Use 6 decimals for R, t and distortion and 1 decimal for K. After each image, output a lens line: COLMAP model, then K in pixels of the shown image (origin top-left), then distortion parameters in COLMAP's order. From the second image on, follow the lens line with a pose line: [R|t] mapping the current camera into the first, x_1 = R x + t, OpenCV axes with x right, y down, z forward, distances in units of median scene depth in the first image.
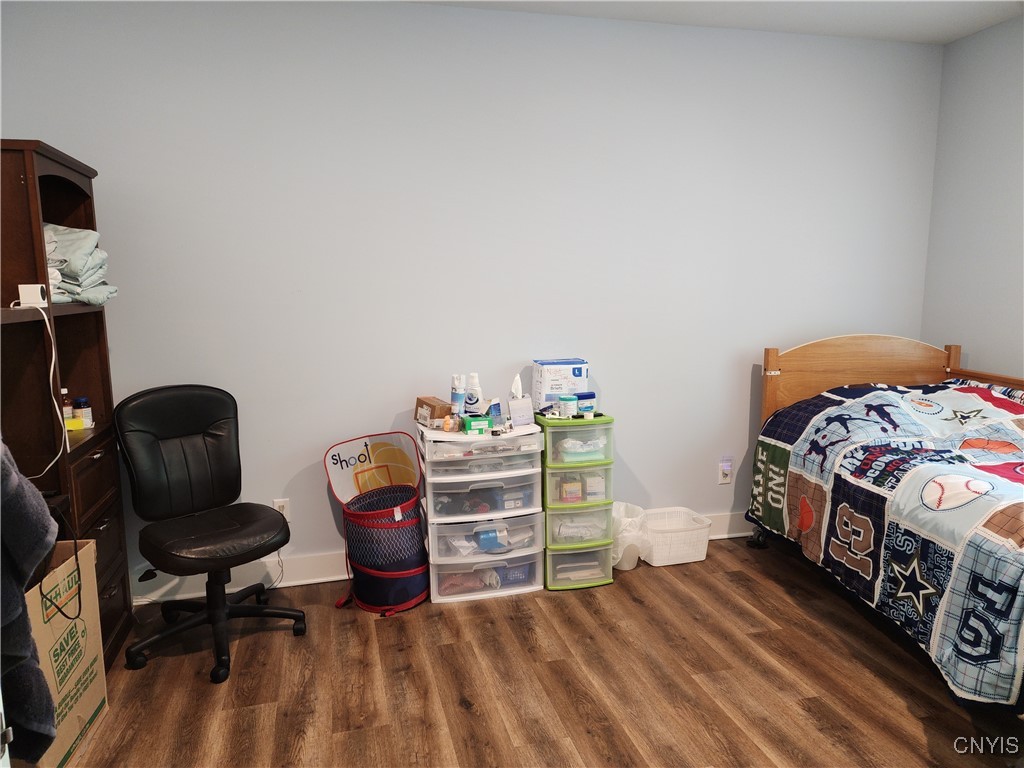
lens RADIAL K [[681.2, 0, 511.3], [0, 681.2, 381.3], [0, 0, 1]] dist [-0.008653, -0.012411]
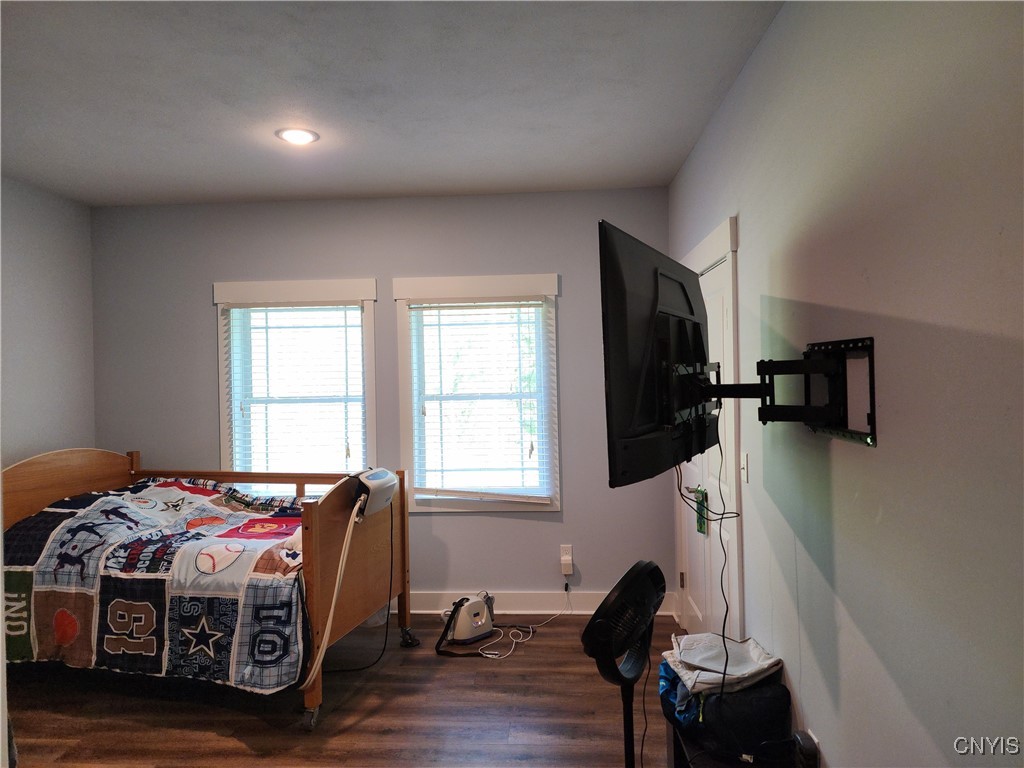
lens RADIAL K [[681.2, 0, 512.3], [0, 681.2, 381.6], [0, 0, 1]] dist [-0.008653, -0.012411]
pose [[0.265749, 0.001769, 0.964041, -0.431142], [0.146591, 0.988296, -0.042223, -0.033844], [-0.952832, 0.152541, 0.262379, 0.029894]]
